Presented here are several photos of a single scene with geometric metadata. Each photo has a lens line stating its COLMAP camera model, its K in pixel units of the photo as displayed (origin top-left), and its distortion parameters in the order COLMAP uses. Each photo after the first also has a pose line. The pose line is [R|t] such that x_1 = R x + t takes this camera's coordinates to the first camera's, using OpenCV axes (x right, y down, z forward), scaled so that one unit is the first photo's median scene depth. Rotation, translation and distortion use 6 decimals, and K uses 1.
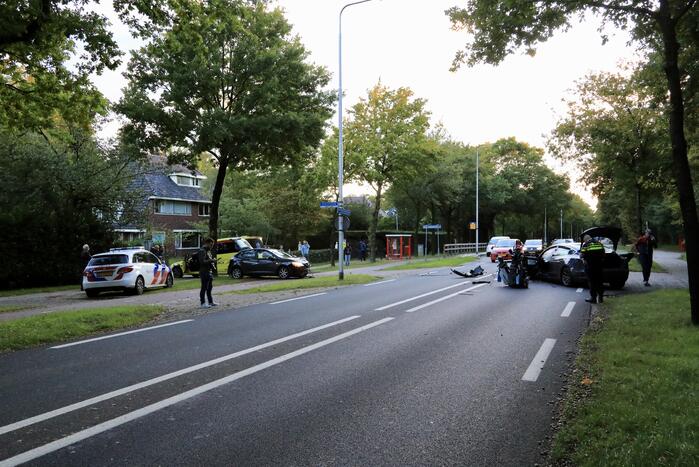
lens RADIAL K [[623.4, 0, 349.5], [0, 623.4, 233.5], [0, 0, 1]] dist [0.068105, 0.004427]
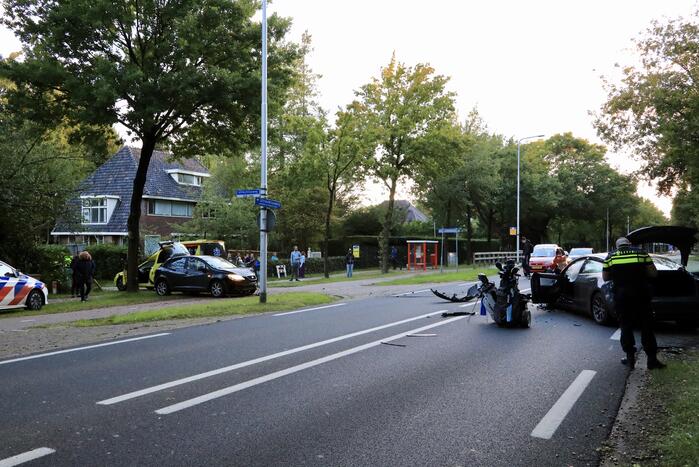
lens RADIAL K [[623.4, 0, 349.5], [0, 623.4, 233.5], [0, 0, 1]] dist [0.068105, 0.004427]
pose [[0.995337, 0.007247, -0.096184, 0.072268], [-0.008335, 0.999906, -0.010910, 0.002463], [0.096096, 0.011661, 0.995304, 0.164018]]
